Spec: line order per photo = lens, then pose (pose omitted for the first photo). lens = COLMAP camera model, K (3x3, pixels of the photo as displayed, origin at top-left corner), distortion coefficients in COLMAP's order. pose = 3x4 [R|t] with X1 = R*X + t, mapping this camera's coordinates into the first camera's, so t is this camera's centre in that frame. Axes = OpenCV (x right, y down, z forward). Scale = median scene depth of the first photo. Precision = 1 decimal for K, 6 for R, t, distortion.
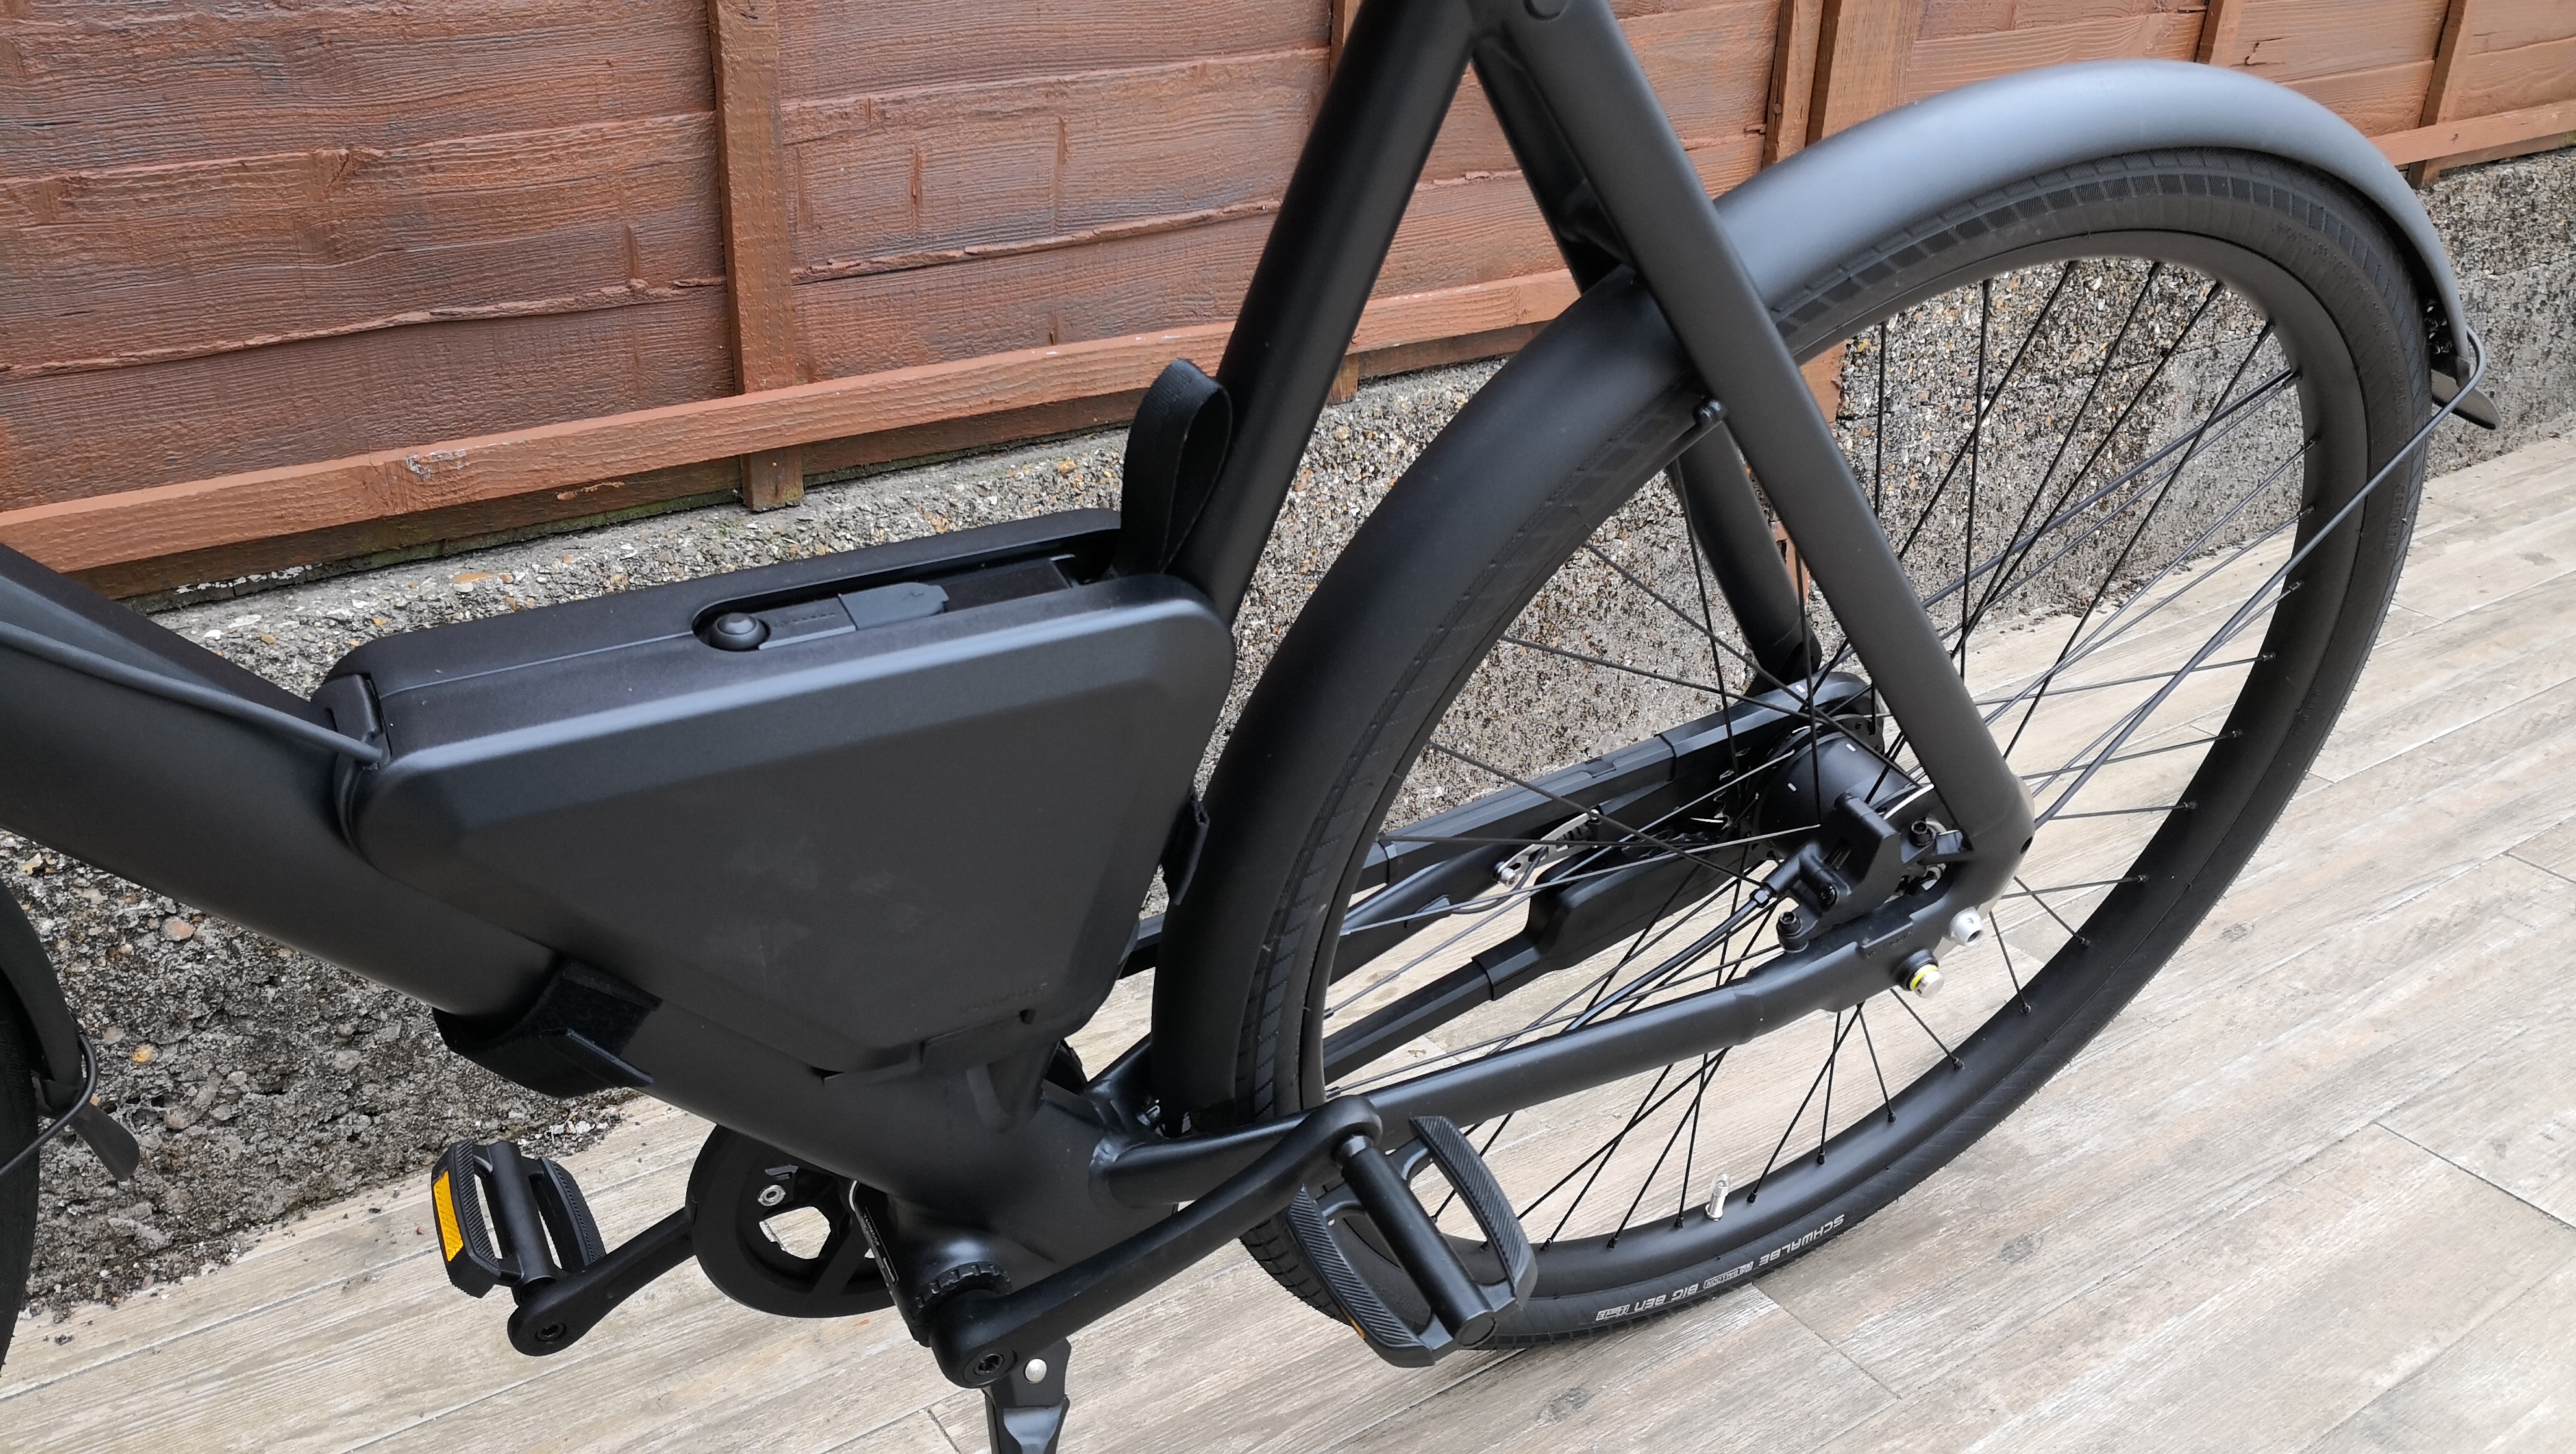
lens RADIAL K [[2219.5, 0, 1284.2], [0, 2219.5, 741.8], [0, 0, 1]] dist [0.022418, -0.012008]
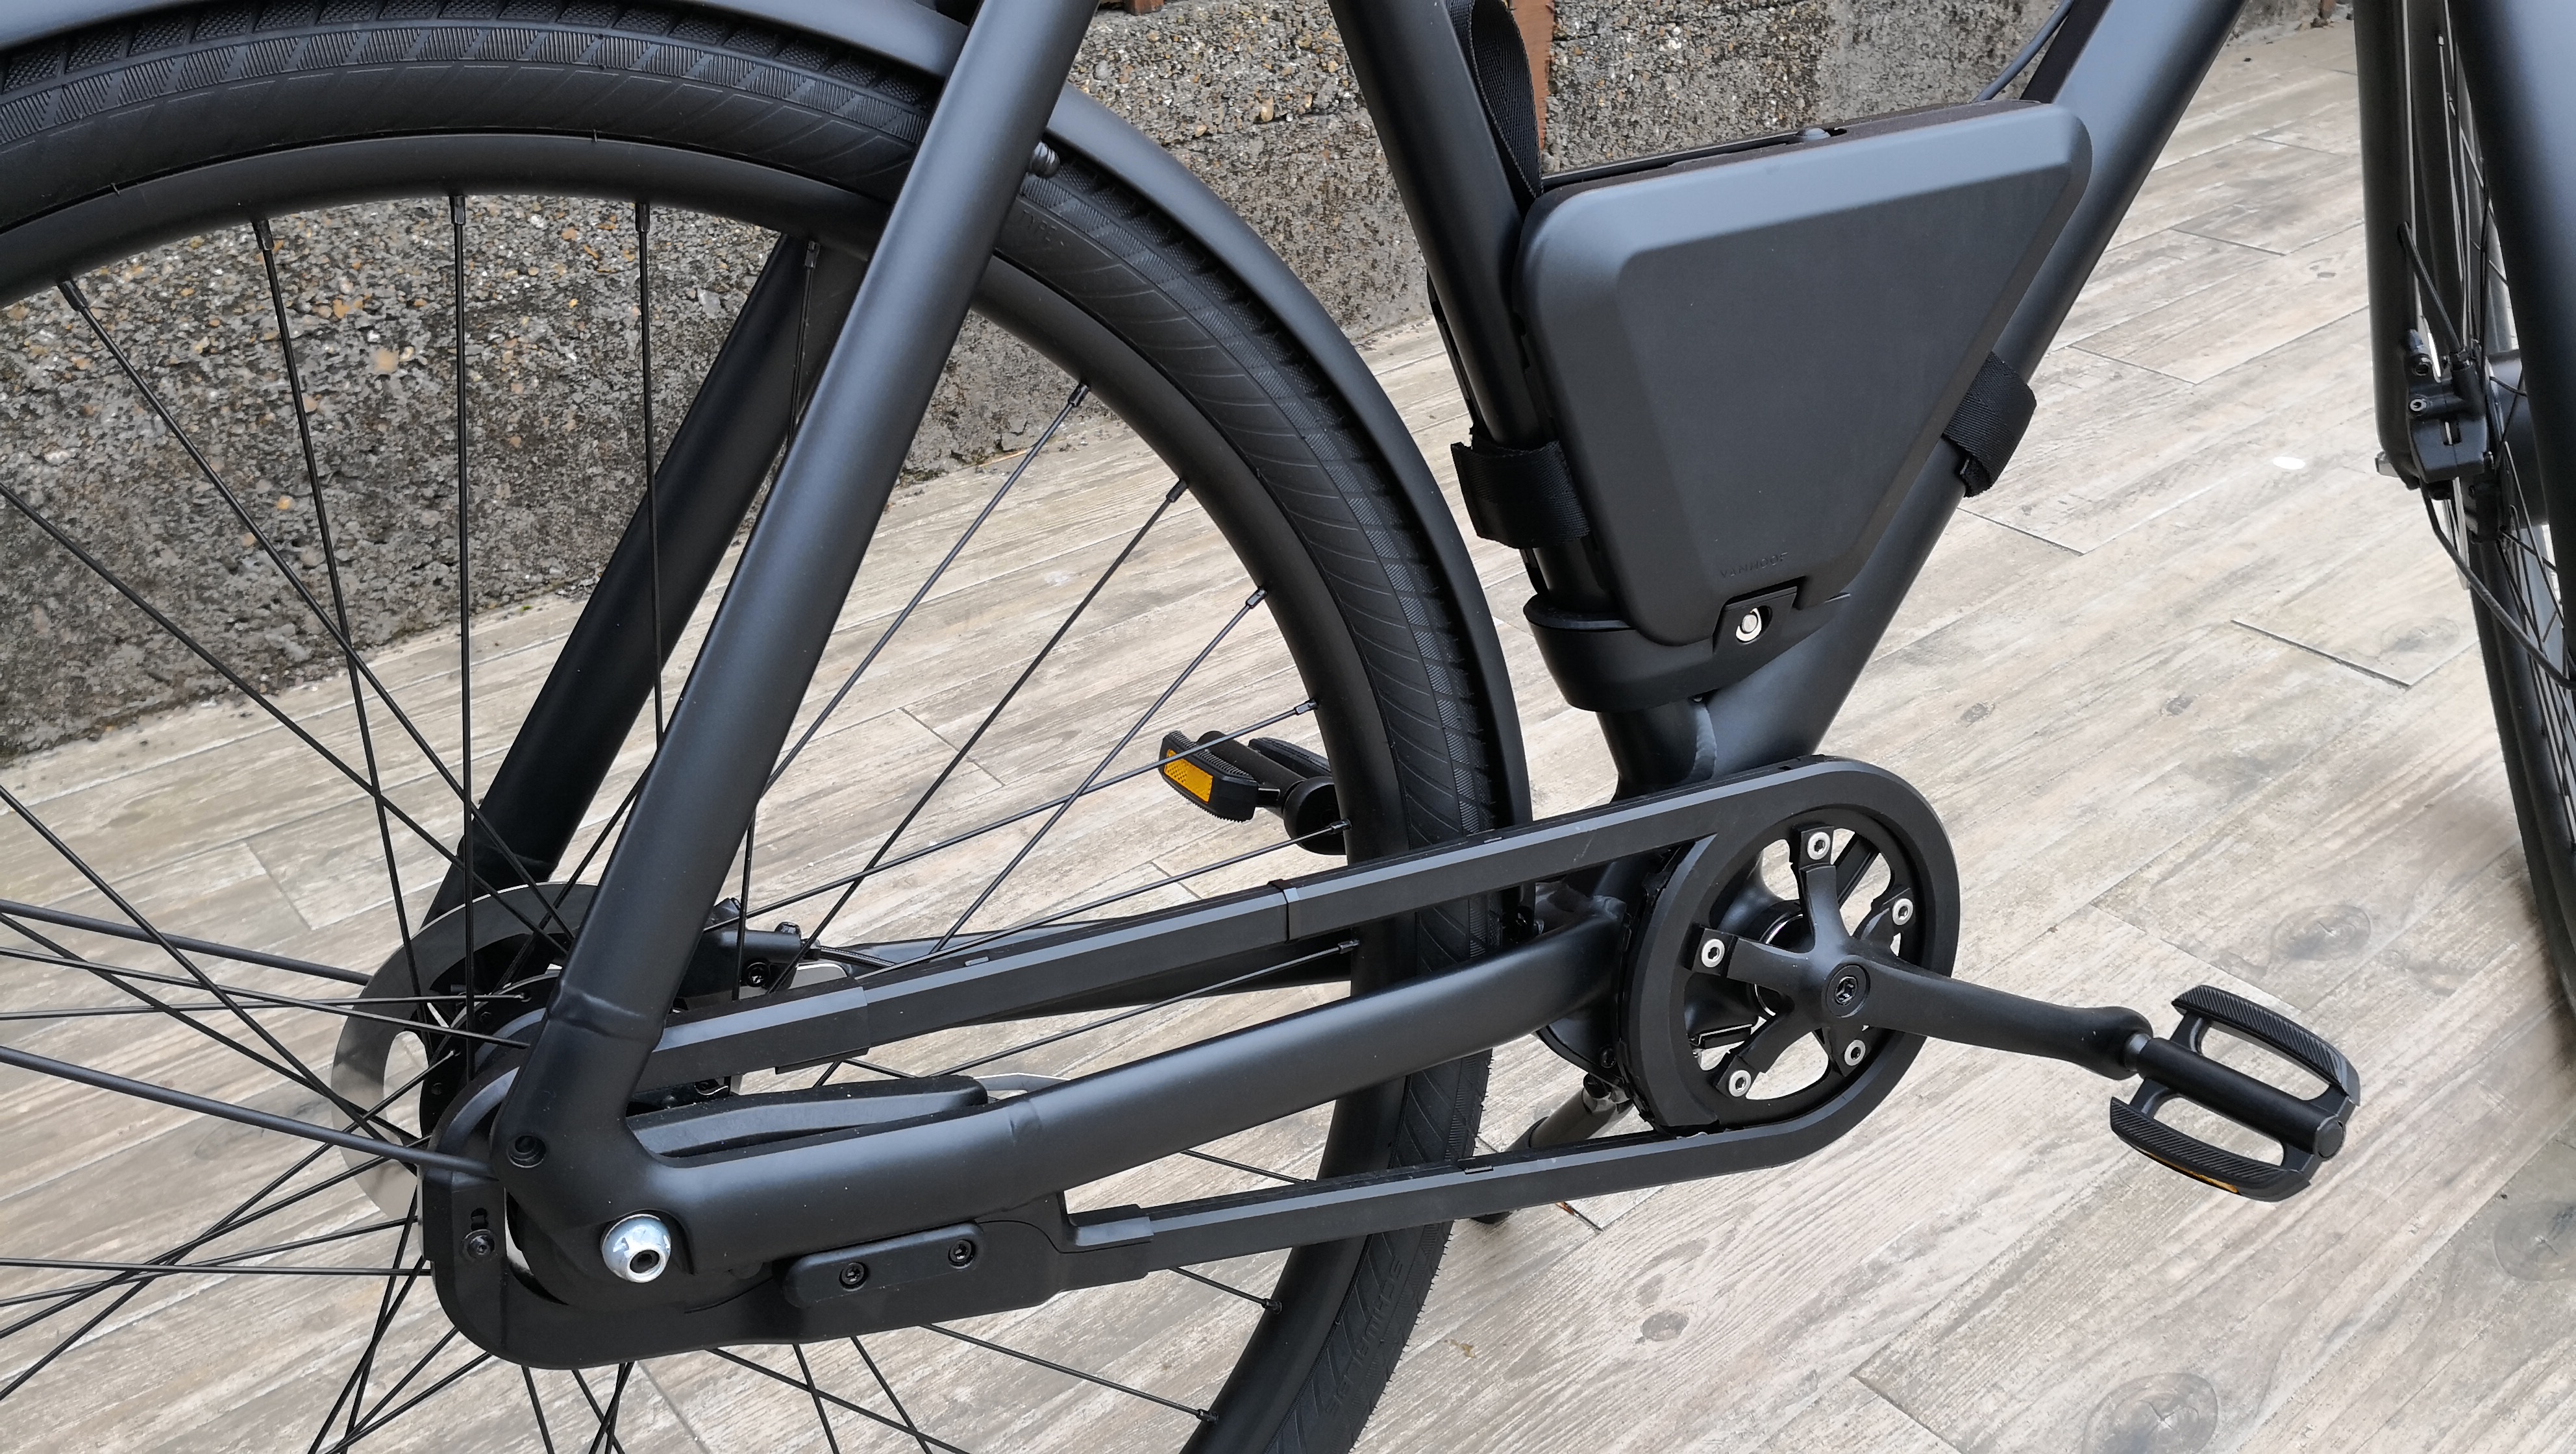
lens RADIAL K [[2219.5, 0, 1295.7], [0, 2219.5, 711.3], [0, 0, 1]] dist [0.022418, -0.012008]
pose [[0.995289, -0.064505, 0.072379, -0.012692], [0.059709, 0.995993, 0.066579, 0.200107], [-0.076384, -0.061944, 0.995152, -0.361517]]
